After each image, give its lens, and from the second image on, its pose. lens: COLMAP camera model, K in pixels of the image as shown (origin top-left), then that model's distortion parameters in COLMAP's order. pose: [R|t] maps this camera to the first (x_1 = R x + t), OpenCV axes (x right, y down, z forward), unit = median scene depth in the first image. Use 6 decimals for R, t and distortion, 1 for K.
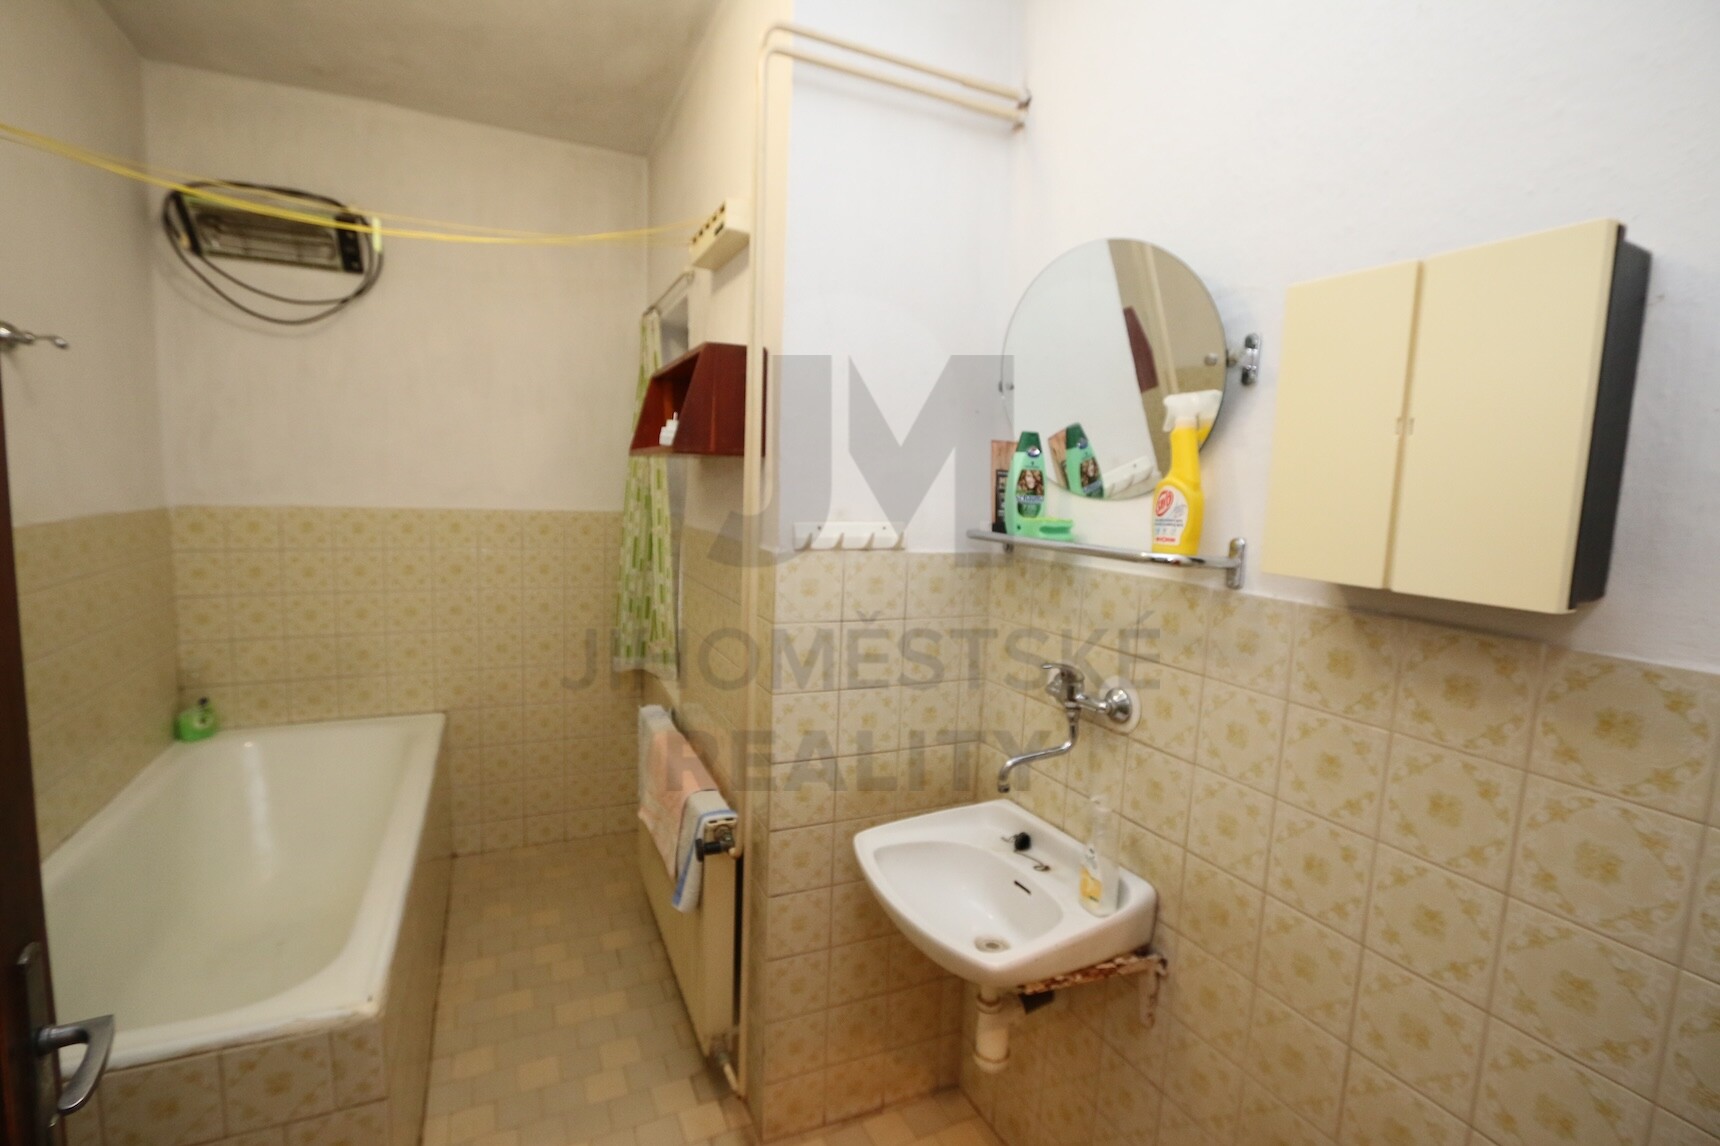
lens RADIAL K [[783.9, 0, 858.2], [0, 783.9, 572.5], [0, 0, 1]] dist [-0.023839, -0.000767]
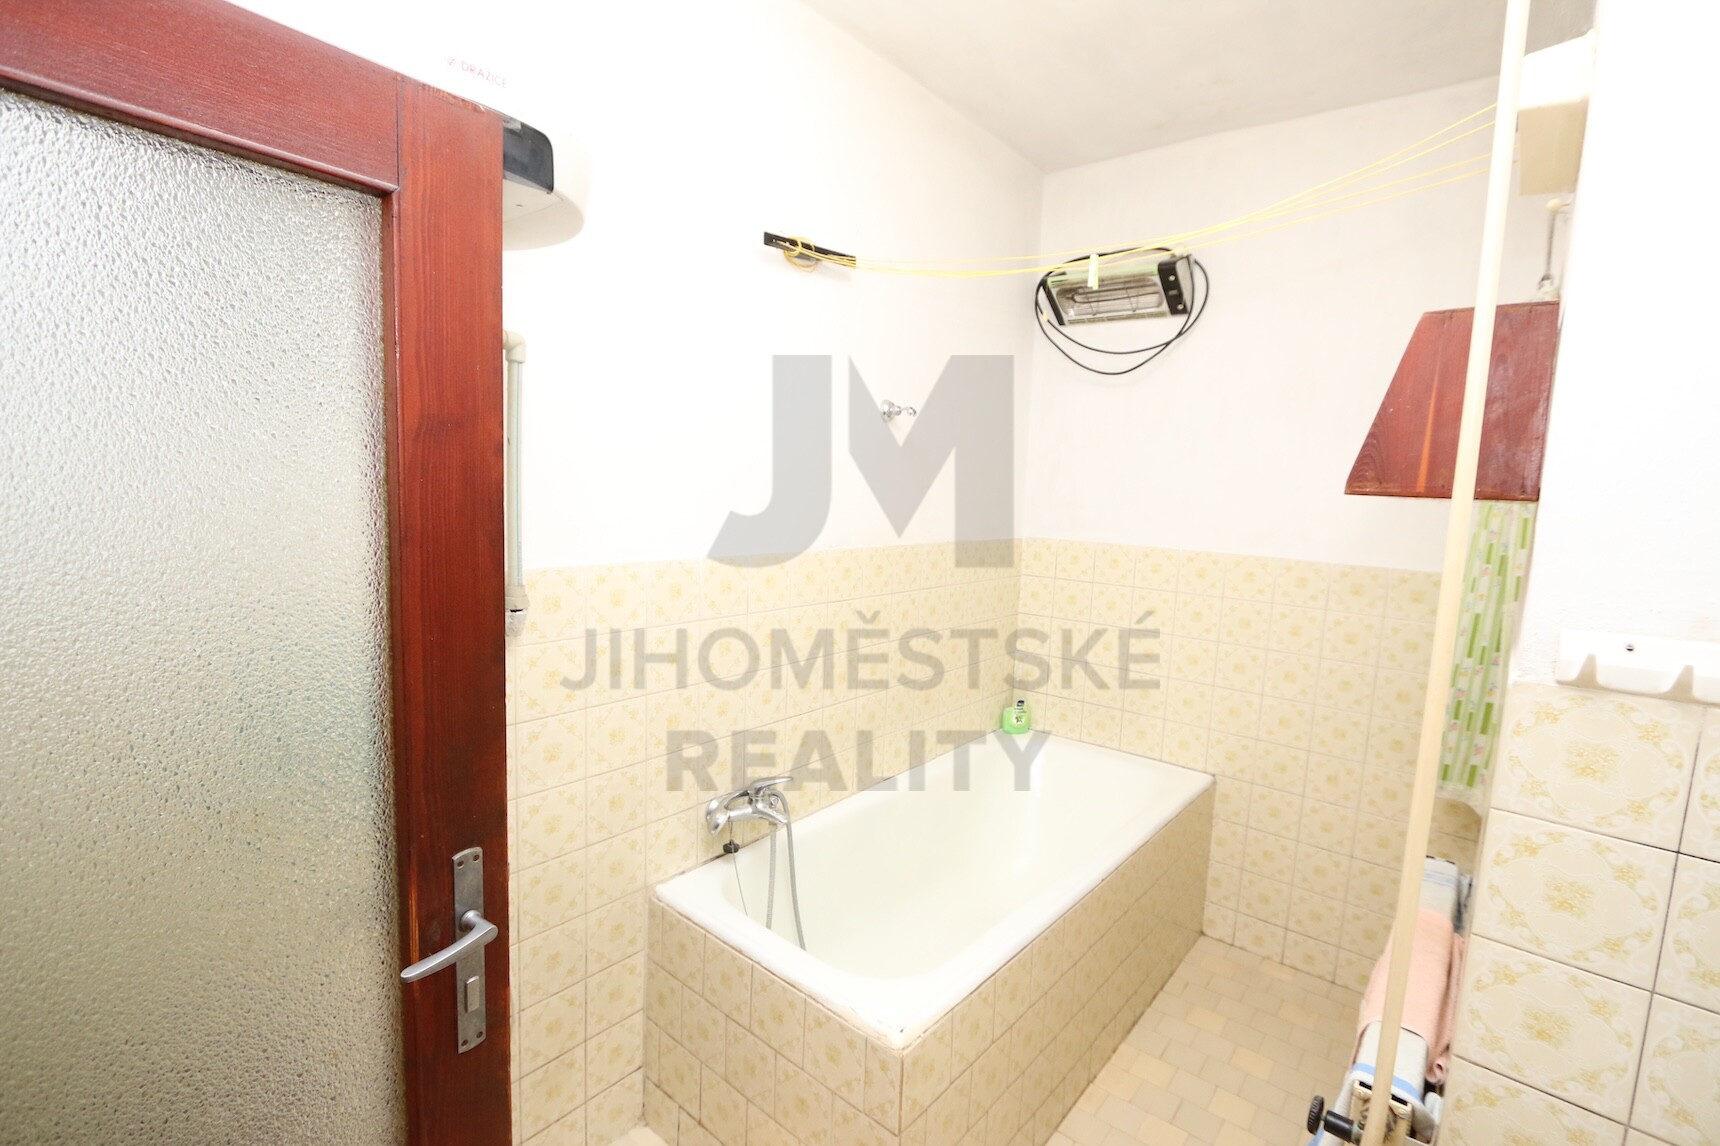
lens RADIAL K [[783.9, 0, 858.4], [0, 783.9, 572.6], [0, 0, 1]] dist [-0.023839, -0.000767]
pose [[0.418907, 0.084426, -0.904096, 0.111960], [-0.130558, 0.990923, 0.032041, -0.035475], [0.898594, 0.104614, 0.426127, 0.233838]]
